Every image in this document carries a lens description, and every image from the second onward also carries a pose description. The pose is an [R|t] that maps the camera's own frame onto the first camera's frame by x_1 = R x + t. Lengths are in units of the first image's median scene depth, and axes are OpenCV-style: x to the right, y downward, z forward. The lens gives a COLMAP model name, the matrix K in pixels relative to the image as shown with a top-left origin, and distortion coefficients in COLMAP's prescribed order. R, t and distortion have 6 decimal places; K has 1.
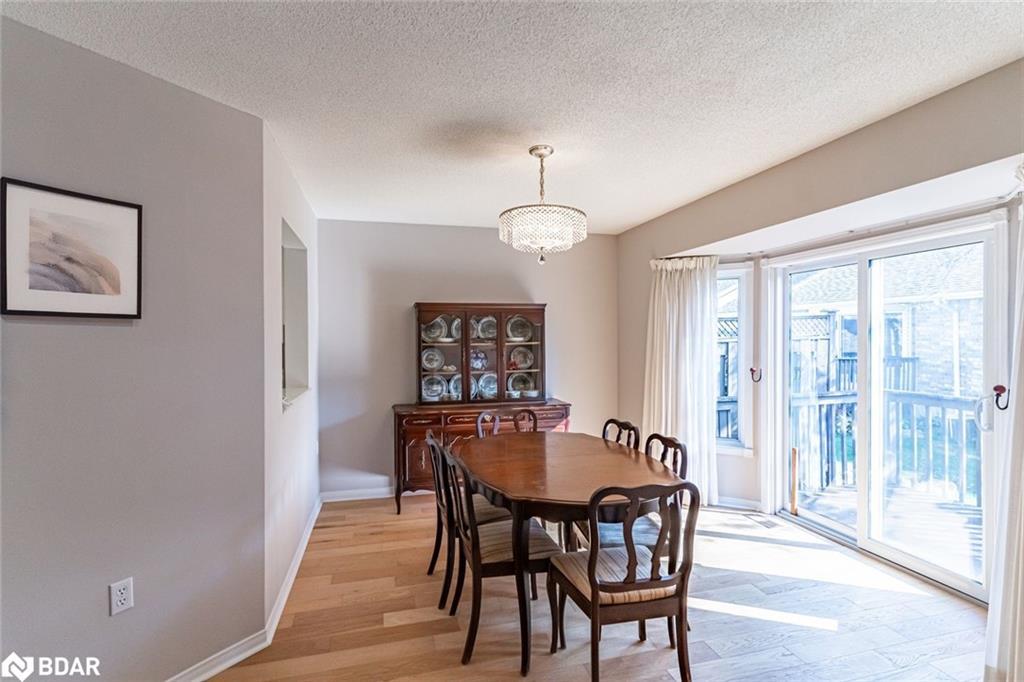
lens RADIAL K [[517.6, 0, 496.9], [0, 517.6, 342.5], [0, 0, 1]] dist [0.003996, 0.000624]
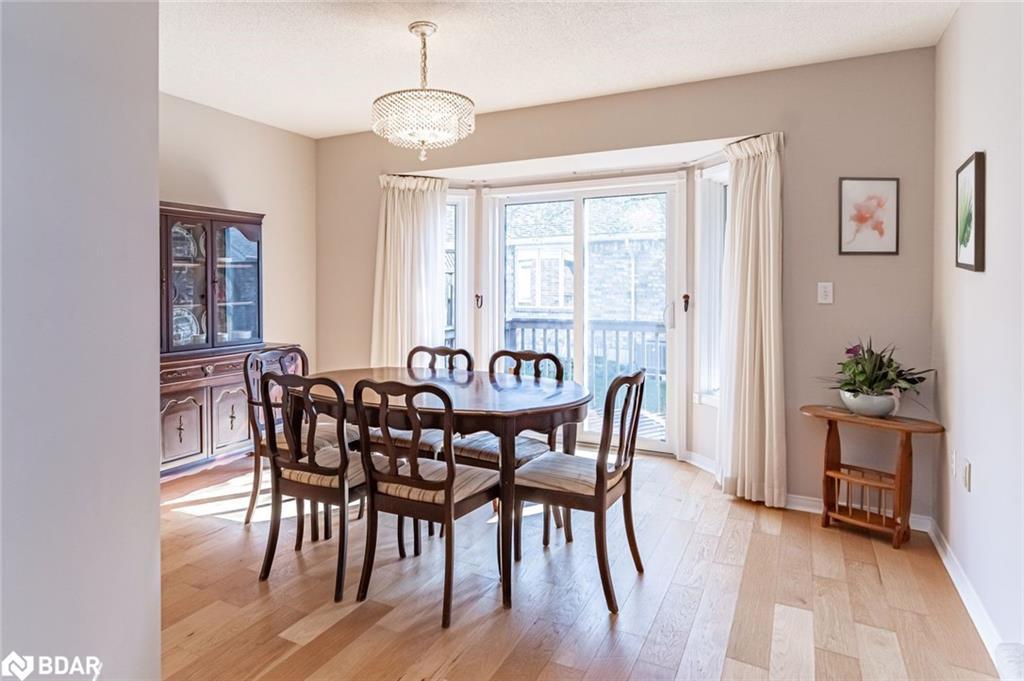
lens RADIAL K [[637.1, 0, 512.2], [0, 637.1, 289.4], [0, 0, 1]] dist [-0.000788, -0.000082]
pose [[0.657202, -0.003816, 0.753705, -0.406201], [0.007305, 0.999972, -0.001307, 0.041987], [-0.753679, 0.006365, 0.657212, 0.130100]]
